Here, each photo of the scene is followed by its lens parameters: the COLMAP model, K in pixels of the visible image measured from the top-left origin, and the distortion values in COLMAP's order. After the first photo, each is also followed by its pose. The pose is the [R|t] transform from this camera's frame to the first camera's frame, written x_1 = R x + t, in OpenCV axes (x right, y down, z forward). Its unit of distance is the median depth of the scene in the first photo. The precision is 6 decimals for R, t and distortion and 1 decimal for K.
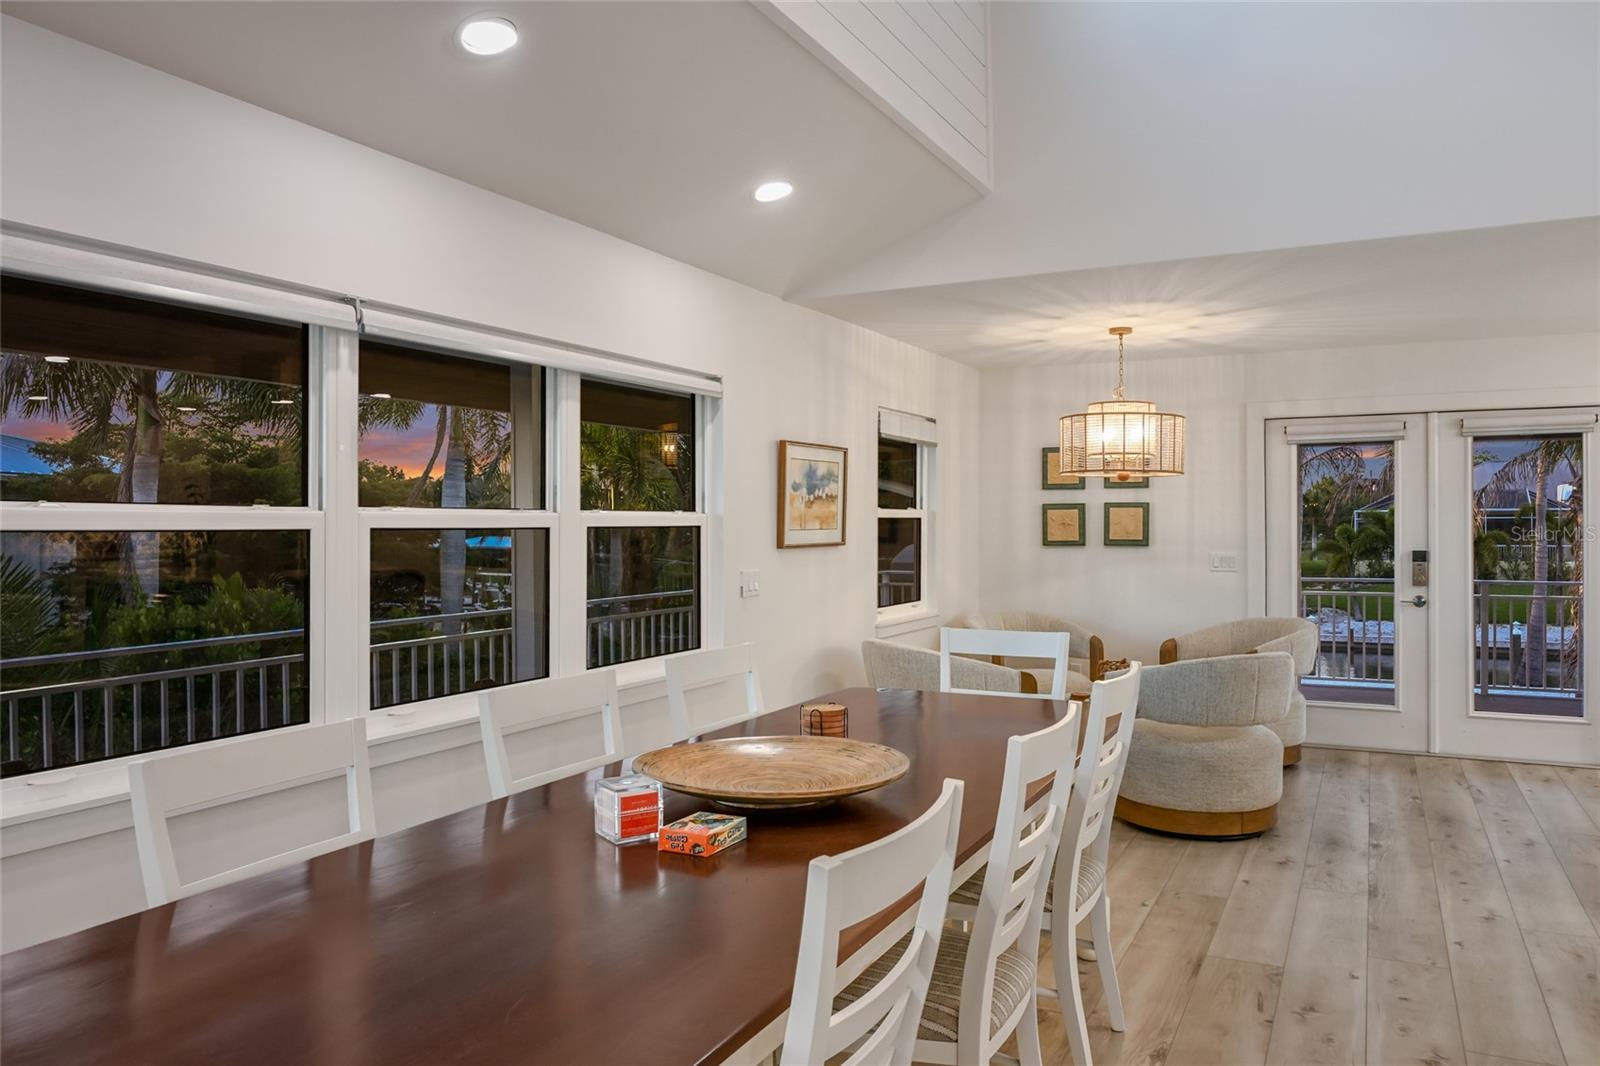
lens RADIAL K [[1112.7, 0, 800.0], [0, 1112.7, 533.0], [0, 0, 1]] dist [0.001751, -0.029609]
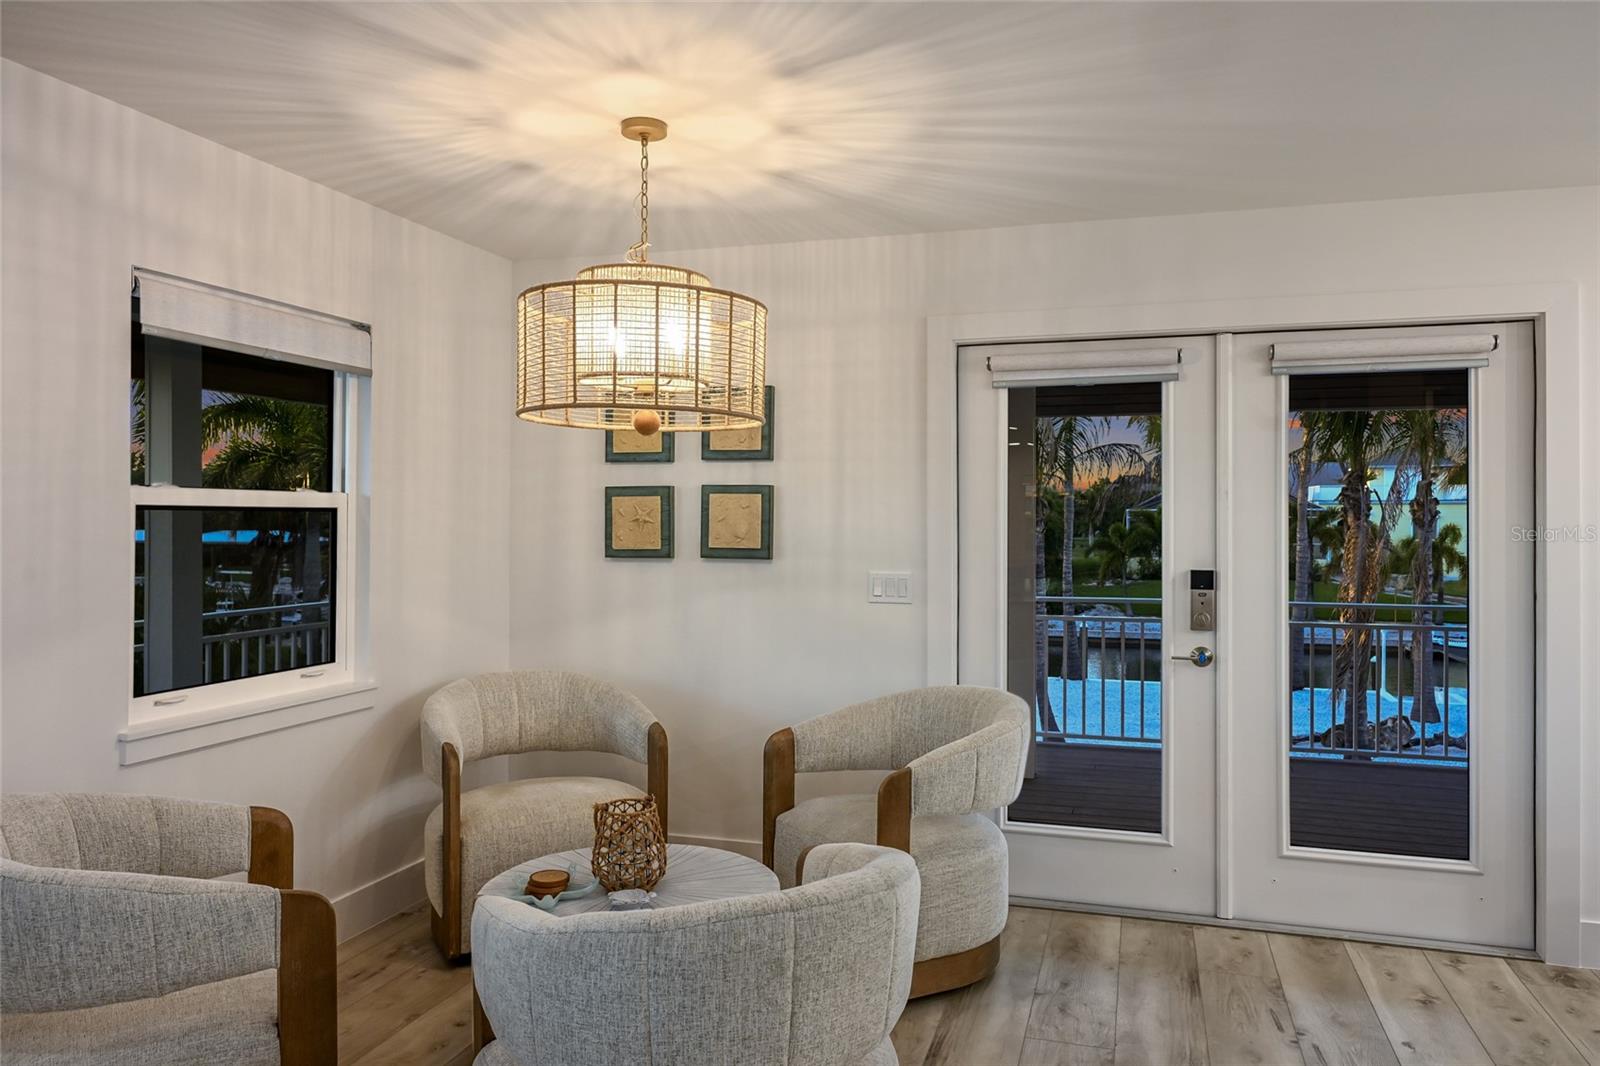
lens RADIAL K [[1083.7, 0, 797.3], [0, 1083.7, 522.8], [0, 0, 1]] dist [-0.003371, -0.000674]
pose [[0.986196, 0.005812, 0.165478, 0.241412], [-0.004951, 0.999972, -0.005619, -0.004627], [-0.165506, 0.004722, 0.986198, 0.450538]]
